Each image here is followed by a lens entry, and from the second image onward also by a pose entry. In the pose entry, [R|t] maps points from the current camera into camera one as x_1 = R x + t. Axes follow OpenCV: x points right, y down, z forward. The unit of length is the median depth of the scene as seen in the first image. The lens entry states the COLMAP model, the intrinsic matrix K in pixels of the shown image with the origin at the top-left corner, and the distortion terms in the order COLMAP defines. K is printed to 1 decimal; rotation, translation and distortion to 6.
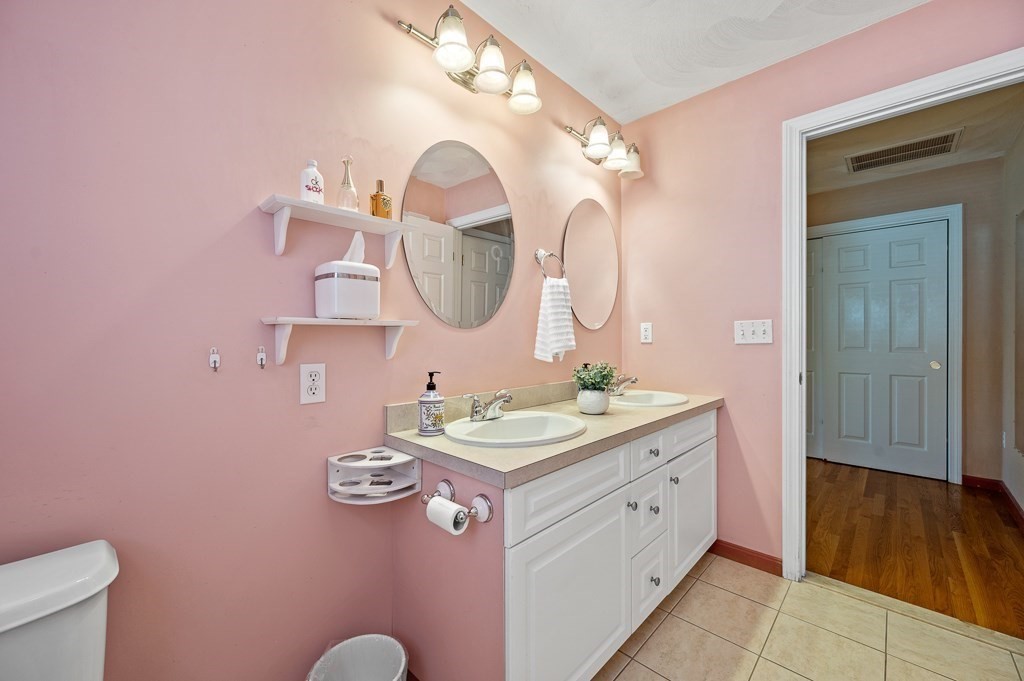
lens RADIAL K [[403.5, 0, 510.1], [0, 403.5, 335.9], [0, 0, 1]] dist [0.002017, 0.000100]
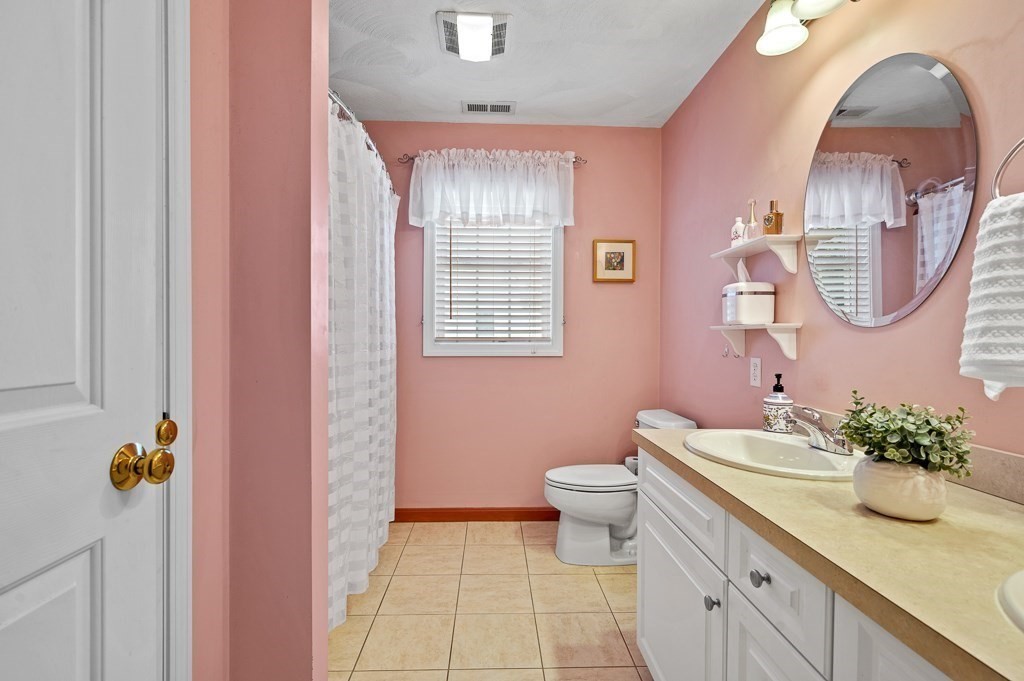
lens RADIAL K [[481.5, 0, 505.1], [0, 481.5, 333.4], [0, 0, 1]] dist [-0.000086, -0.000208]
pose [[-0.704028, -0.007696, -0.710131, 1.071930], [0.000942, 0.999930, -0.011771, 0.003653], [0.710172, -0.008956, -0.703972, 1.305597]]
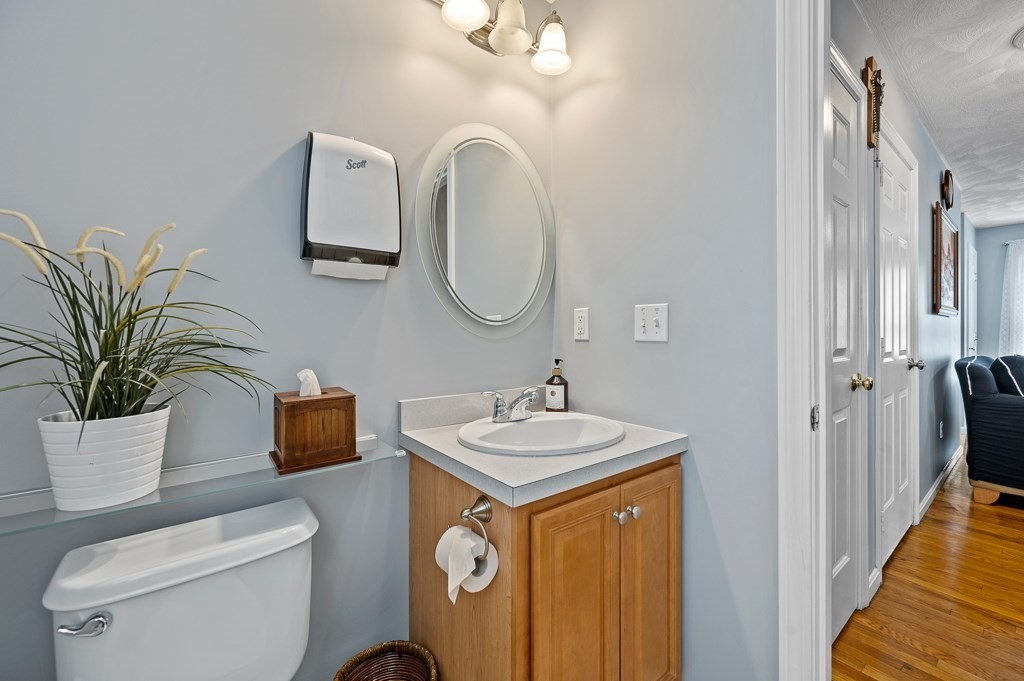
lens RADIAL K [[422.7, 0, 510.9], [0, 422.7, 321.1], [0, 0, 1]] dist [0.000294, 0.000105]
pose [[0.988744, 0.003771, -0.149568, 0.088499], [-0.005498, 0.999923, -0.011132, -0.001221], [0.149514, 0.011829, 0.988689, 0.089525]]
